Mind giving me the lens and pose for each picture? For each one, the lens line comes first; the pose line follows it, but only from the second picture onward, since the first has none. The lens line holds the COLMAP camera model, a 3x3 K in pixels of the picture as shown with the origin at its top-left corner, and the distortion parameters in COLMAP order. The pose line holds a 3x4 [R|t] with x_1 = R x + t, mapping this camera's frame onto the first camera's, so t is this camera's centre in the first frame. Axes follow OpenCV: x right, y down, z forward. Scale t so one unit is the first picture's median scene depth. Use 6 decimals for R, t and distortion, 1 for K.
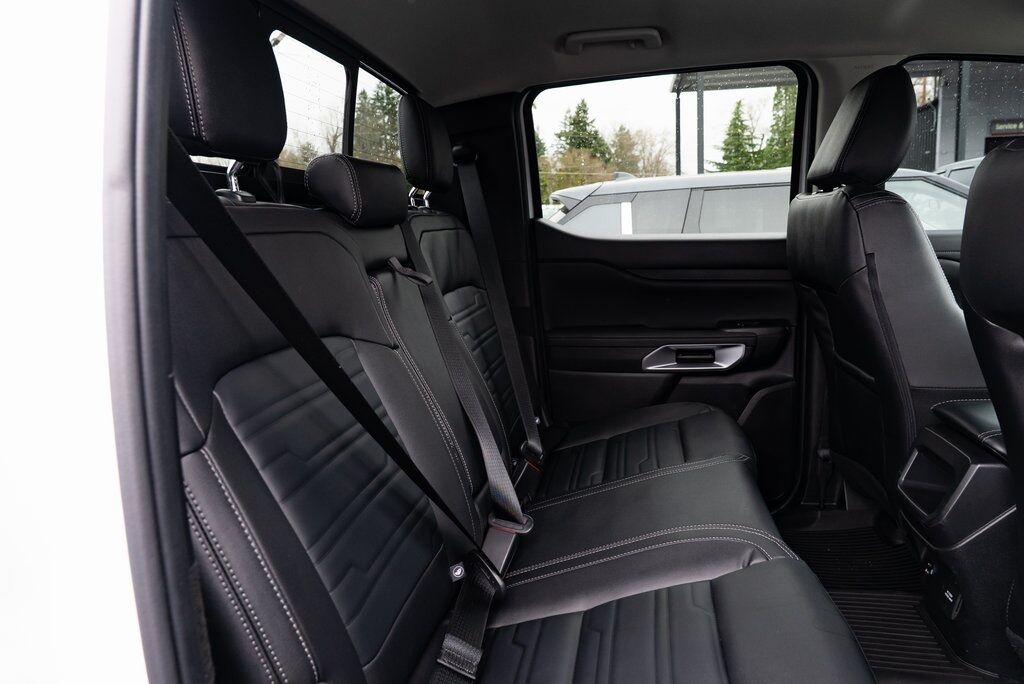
lens RADIAL K [[700.7, 0, 512.0], [0, 700.7, 342.0], [0, 0, 1]] dist [-0.021867, 0.006092]
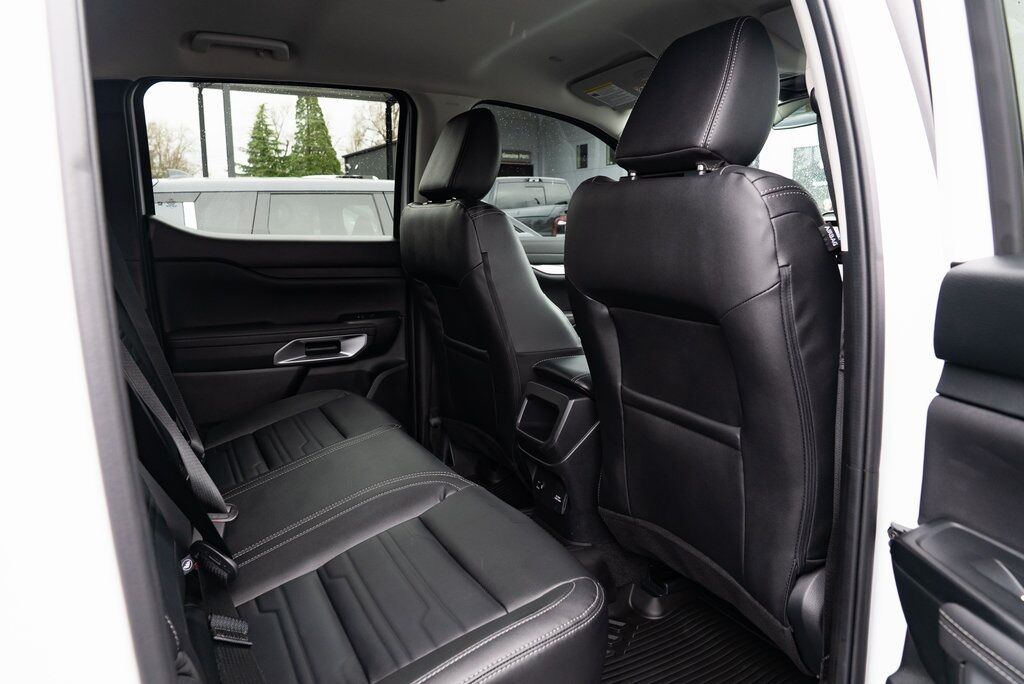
lens RADIAL K [[700.7, 0, 512.0], [0, 700.7, 342.0], [0, 0, 1]] dist [-0.021867, 0.006092]
pose [[0.801332, -0.063899, 0.594797, -0.177862], [0.067943, 0.997567, 0.015633, 0.016923], [-0.594349, 0.027886, 0.803724, -0.055876]]
